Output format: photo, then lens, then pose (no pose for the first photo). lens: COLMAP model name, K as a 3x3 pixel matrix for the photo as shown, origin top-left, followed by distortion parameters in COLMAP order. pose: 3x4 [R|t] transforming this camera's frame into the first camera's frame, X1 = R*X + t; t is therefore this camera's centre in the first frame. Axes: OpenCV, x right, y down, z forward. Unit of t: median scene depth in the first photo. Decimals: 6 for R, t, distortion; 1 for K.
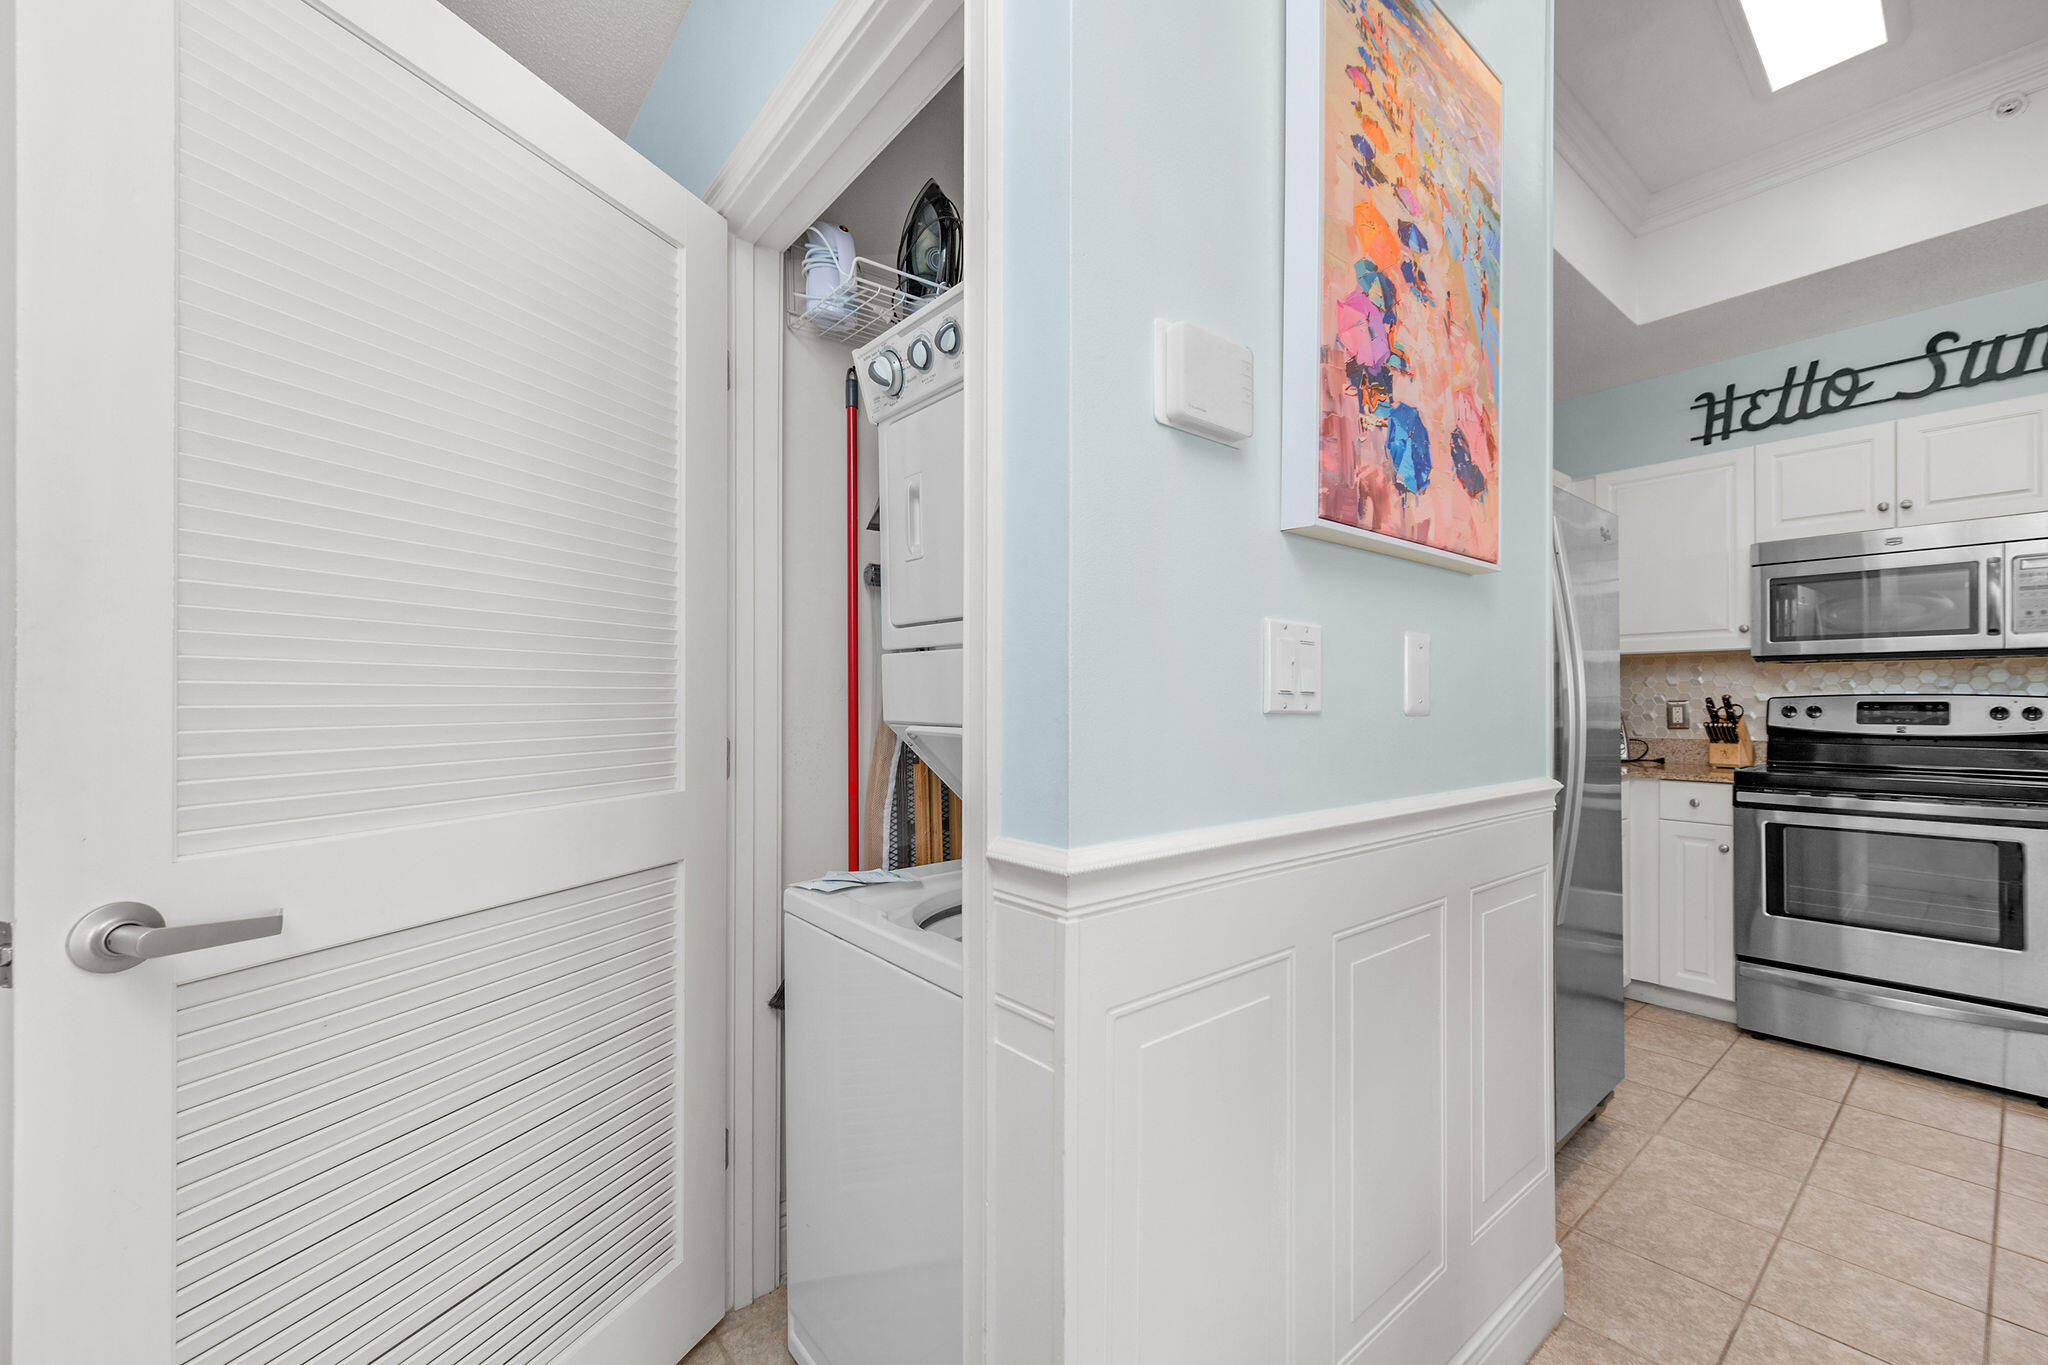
lens RADIAL K [[858.7, 0, 1023.8], [0, 858.7, 695.5], [0, 0, 1]] dist [0.007562, -0.001478]
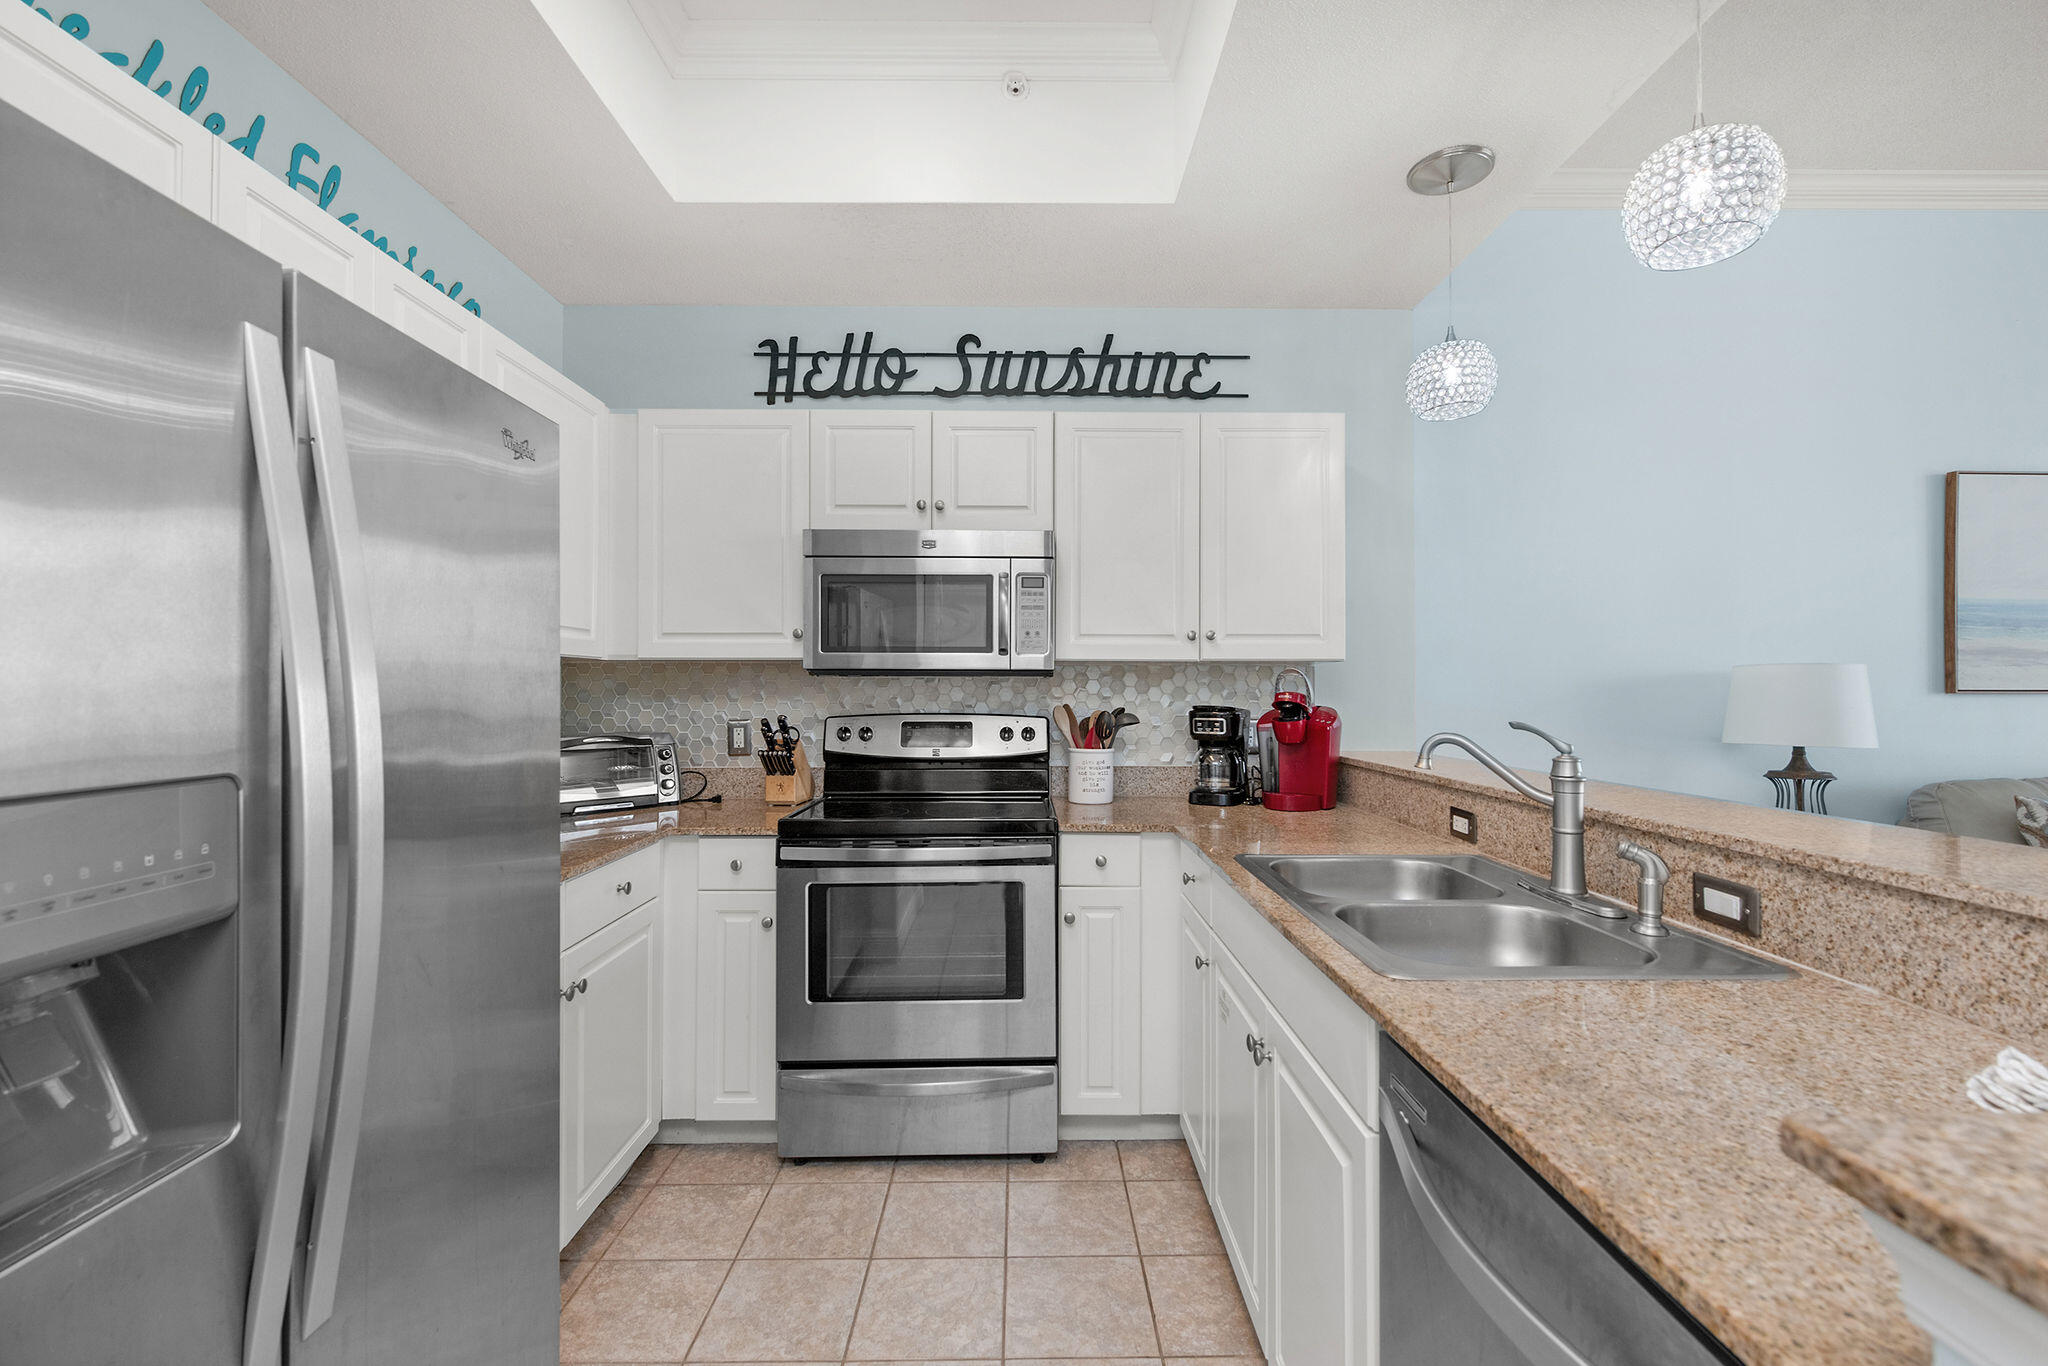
lens RADIAL K [[909.4, 0, 1048.0], [0, 909.4, 672.3], [0, 0, 1]] dist [0.014369, -0.001358]
pose [[0.625586, 0.012257, 0.780059, 0.341844], [-0.004551, 0.999917, -0.012062, -0.034778], [-0.780142, 0.003996, 0.625590, 0.308509]]
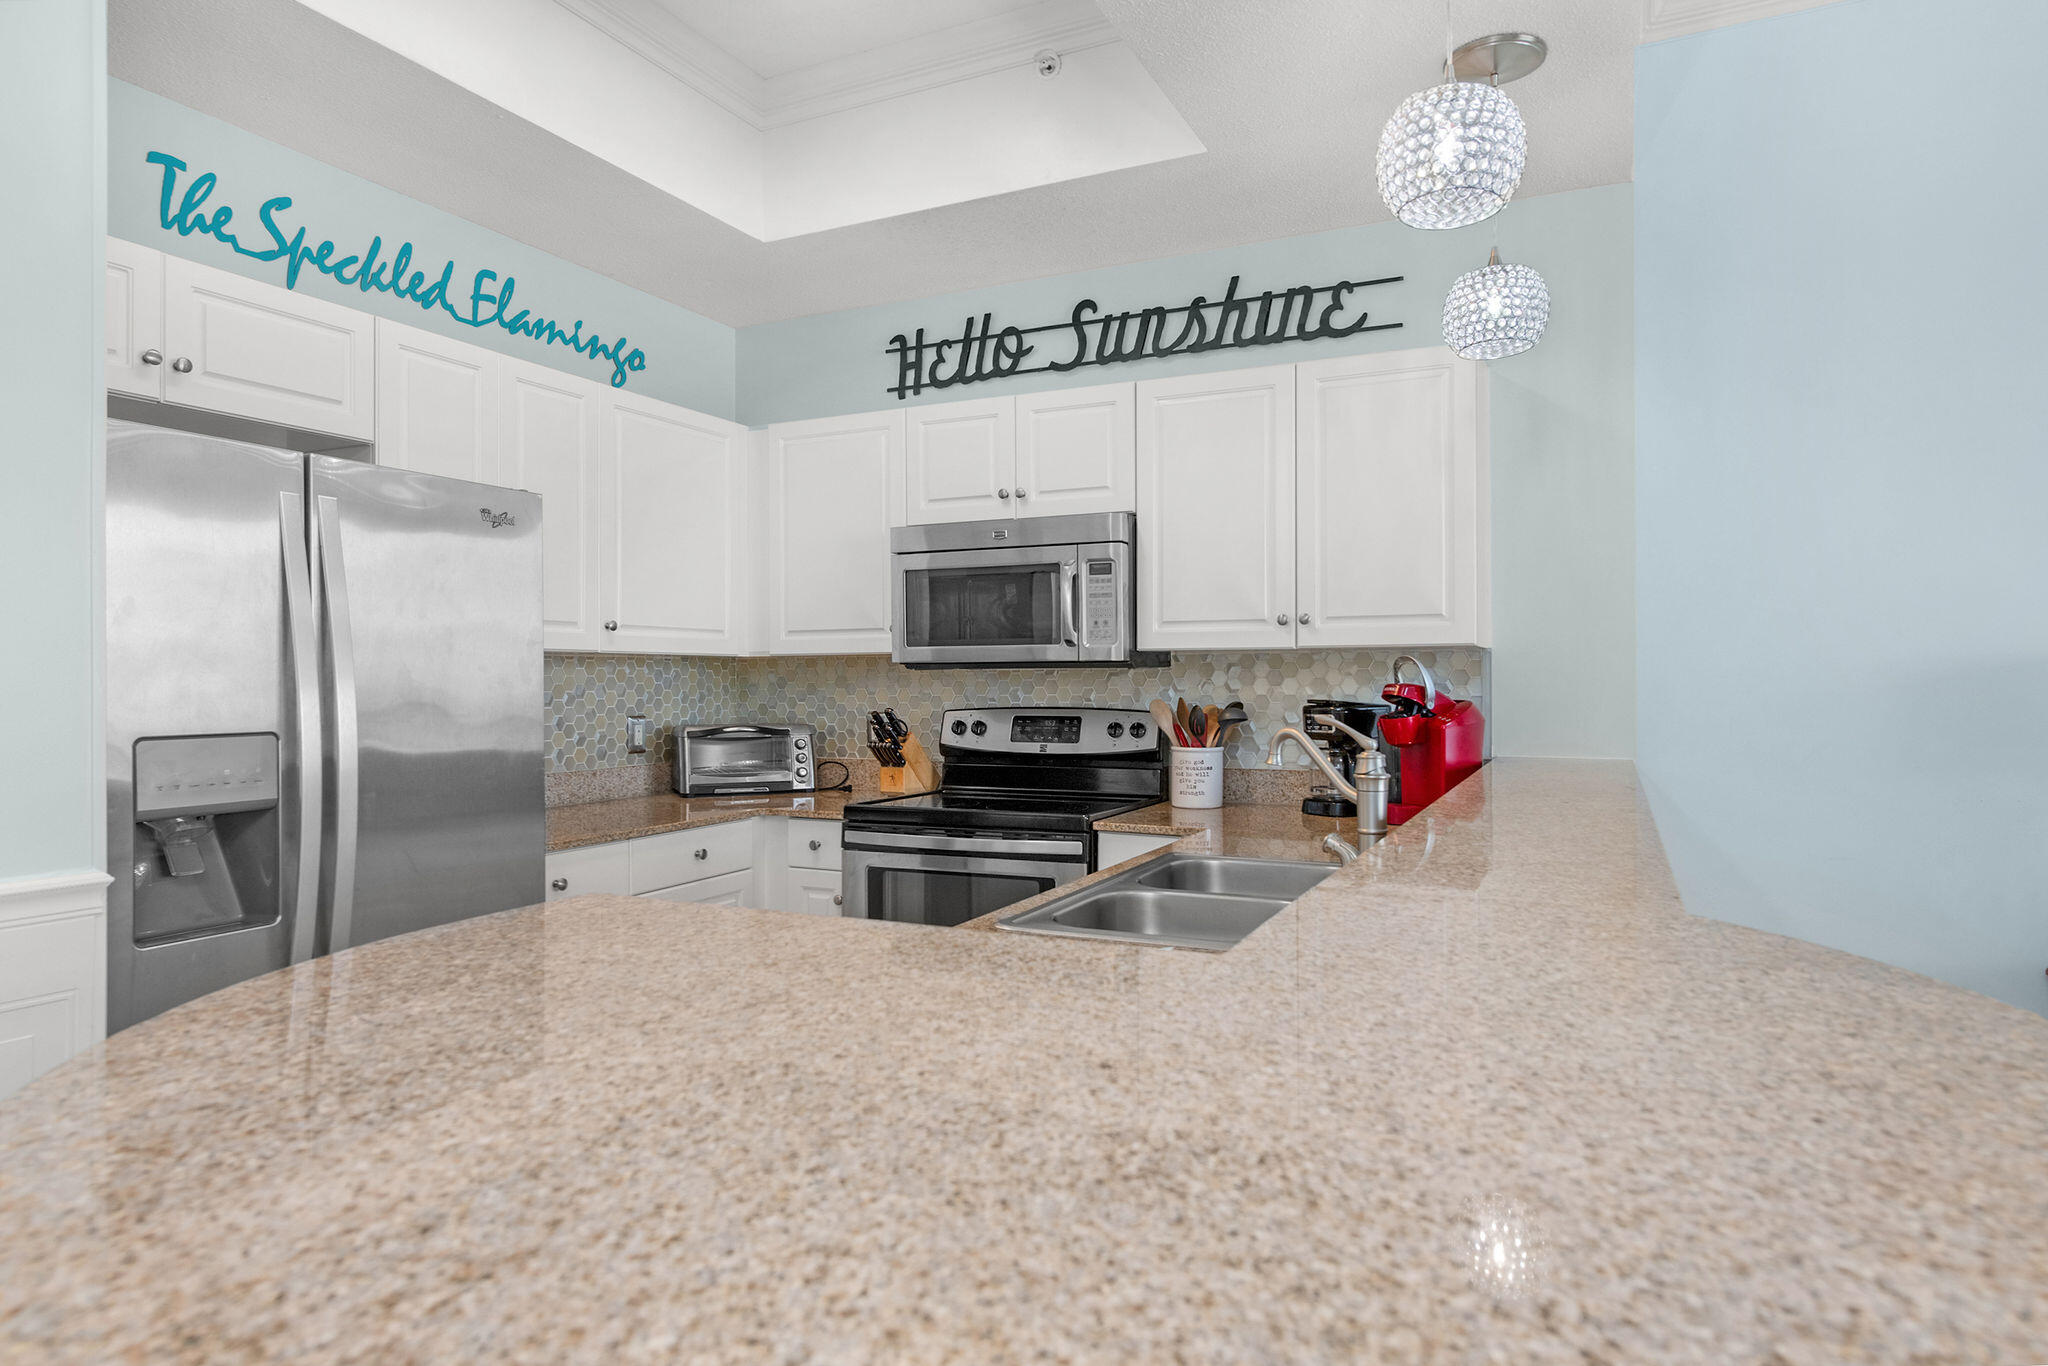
lens RADIAL K [[1269.0, 0, 1096.4], [0, 1269.0, 665.9], [0, 0, 1]] dist [0.003103, -0.000932]
pose [[0.902389, -0.000069, 0.430923, 0.521364], [0.002692, 0.999981, -0.005476, -0.037196], [-0.430914, 0.006101, 0.902372, -0.186370]]
